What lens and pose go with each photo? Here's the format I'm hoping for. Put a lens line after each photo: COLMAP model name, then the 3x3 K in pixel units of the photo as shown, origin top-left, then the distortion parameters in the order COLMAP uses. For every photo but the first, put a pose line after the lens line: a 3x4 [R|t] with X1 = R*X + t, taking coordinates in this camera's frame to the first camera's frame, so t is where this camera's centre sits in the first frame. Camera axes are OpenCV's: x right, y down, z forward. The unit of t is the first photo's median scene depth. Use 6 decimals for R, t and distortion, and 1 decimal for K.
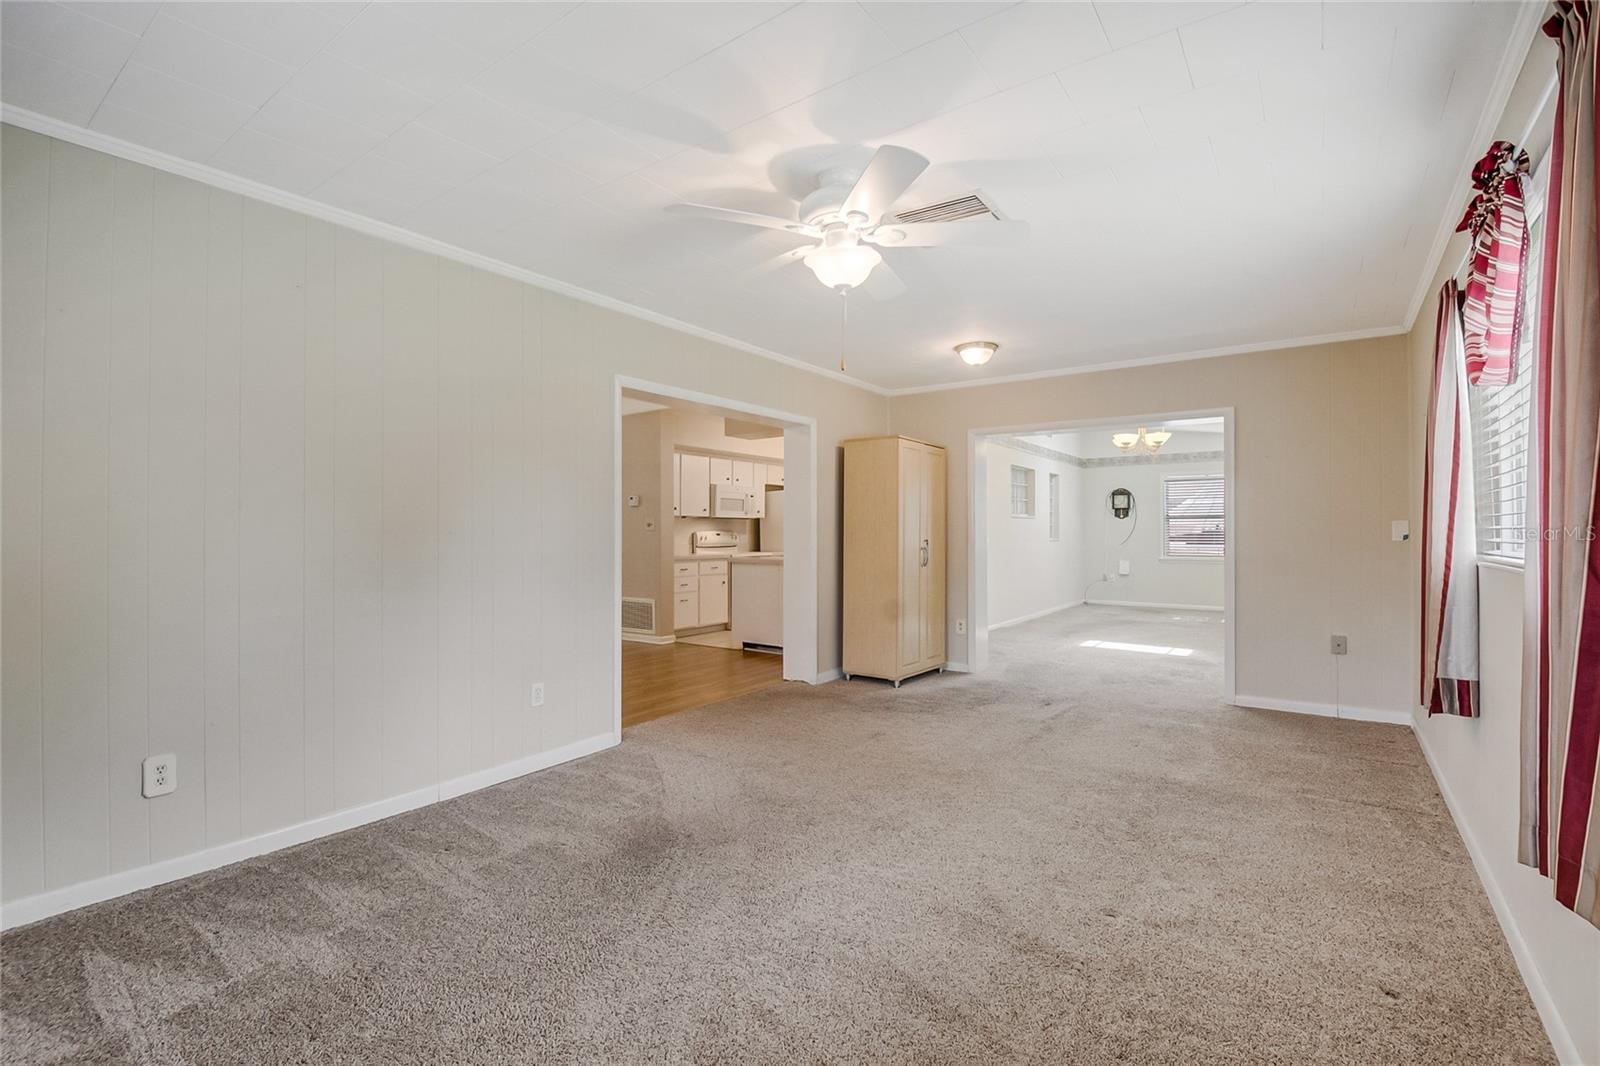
lens RADIAL K [[701.3, 0, 845.2], [0, 701.3, 539.1], [0, 0, 1]] dist [0.003043, -0.008260]
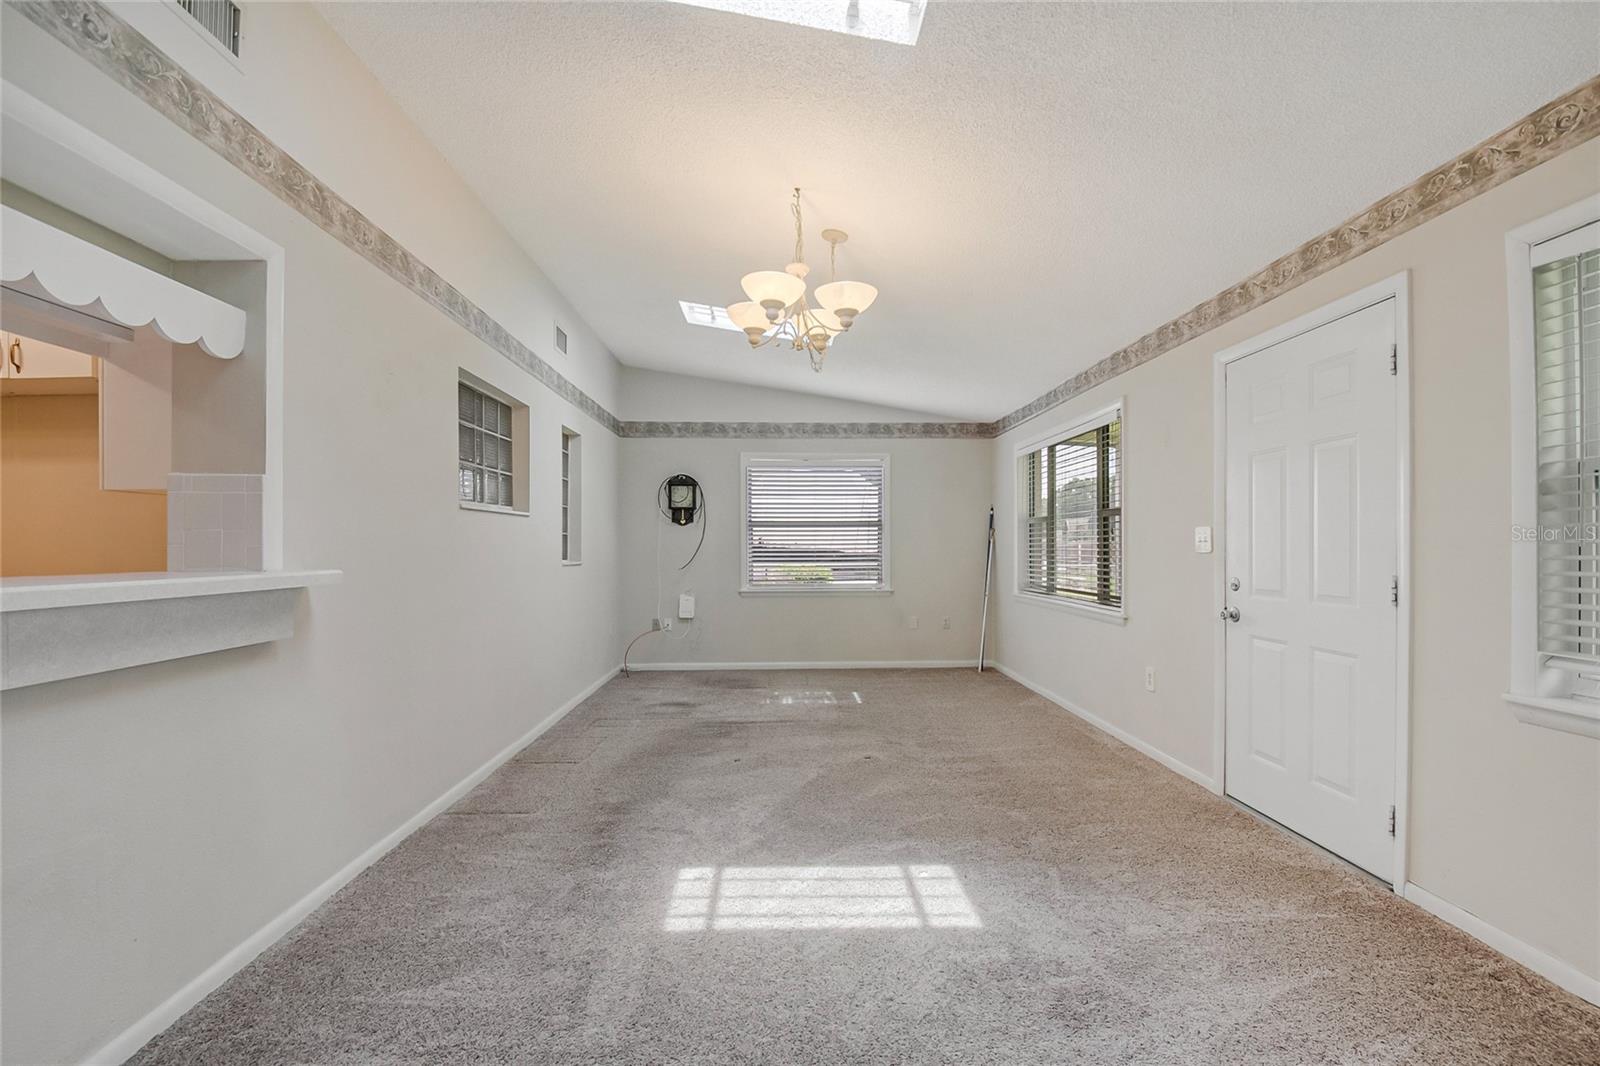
lens RADIAL K [[701.3, 0, 801.8], [0, 701.3, 532.9], [0, 0, 1]] dist [0.003043, -0.008260]
pose [[0.815455, 0.011563, 0.578706, 0.130866], [0.004415, 0.999647, -0.026195, -0.006646], [-0.578804, 0.023916, 0.815116, 0.455182]]
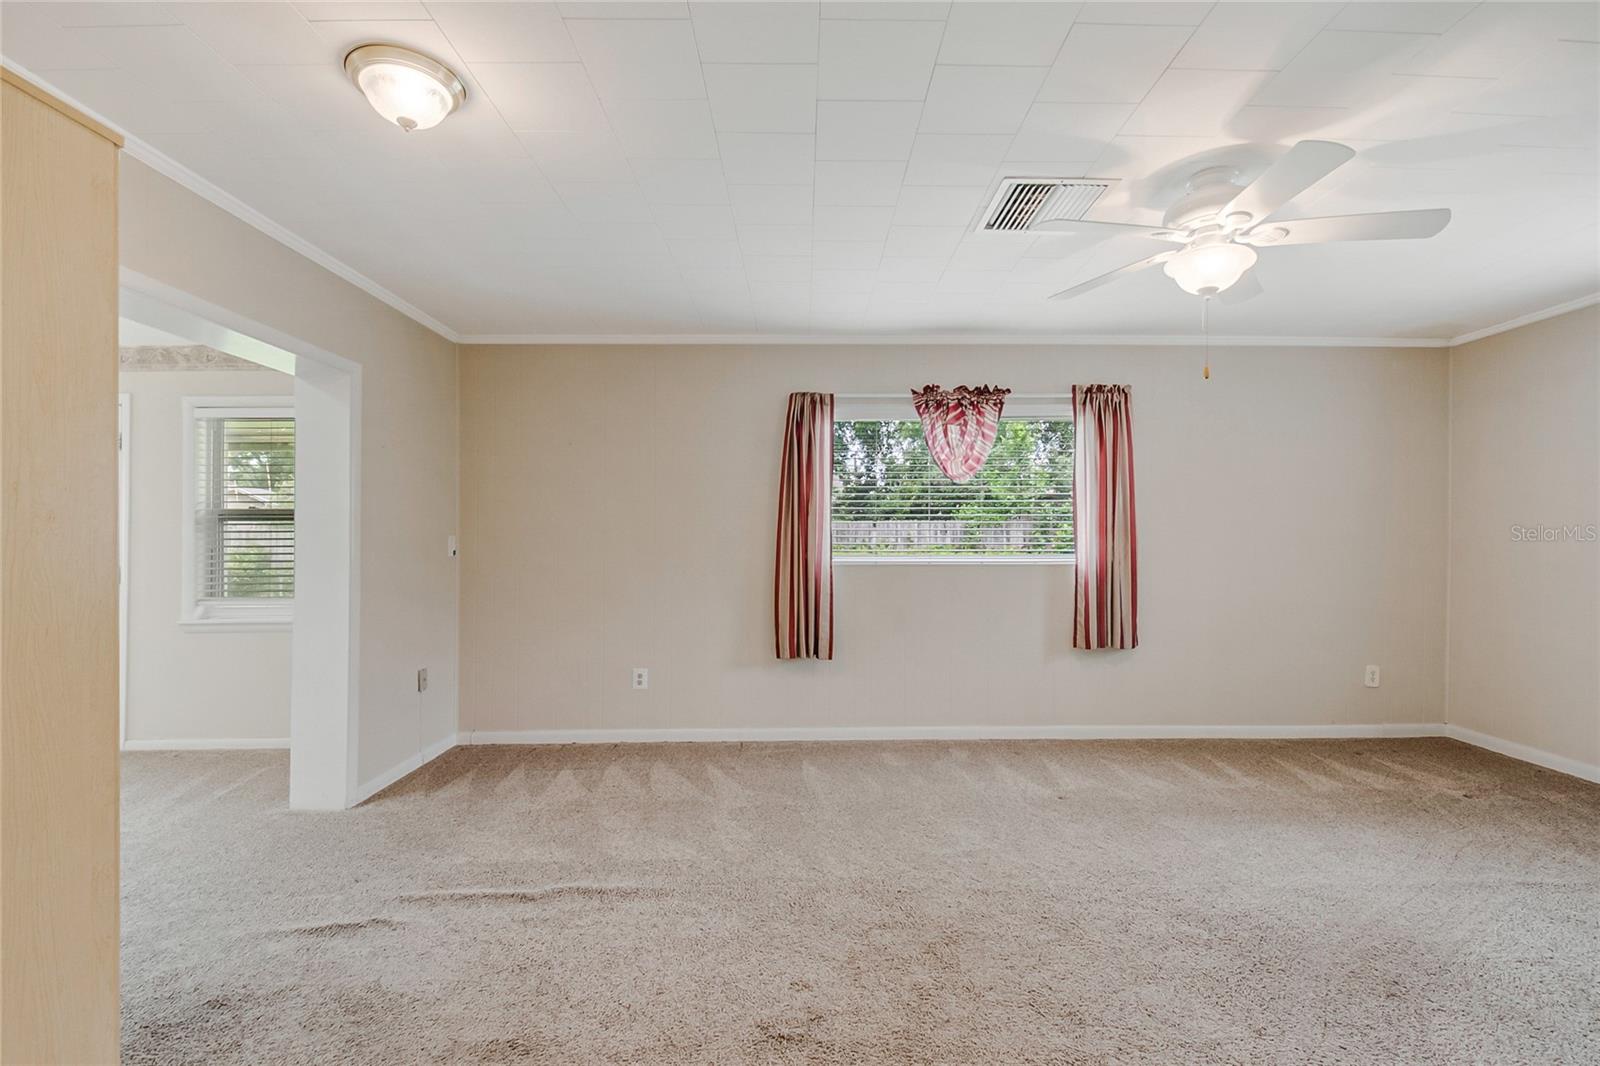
lens RADIAL K [[701.3, 0, 806.4], [0, 701.3, 550.7], [0, 0, 1]] dist [0.003043, -0.008260]
pose [[-0.550077, -0.003252, 0.835107, -0.105748], [0.008839, 0.999914, 0.009716, -0.006239], [-0.835067, 0.012726, -0.550001, 0.423633]]
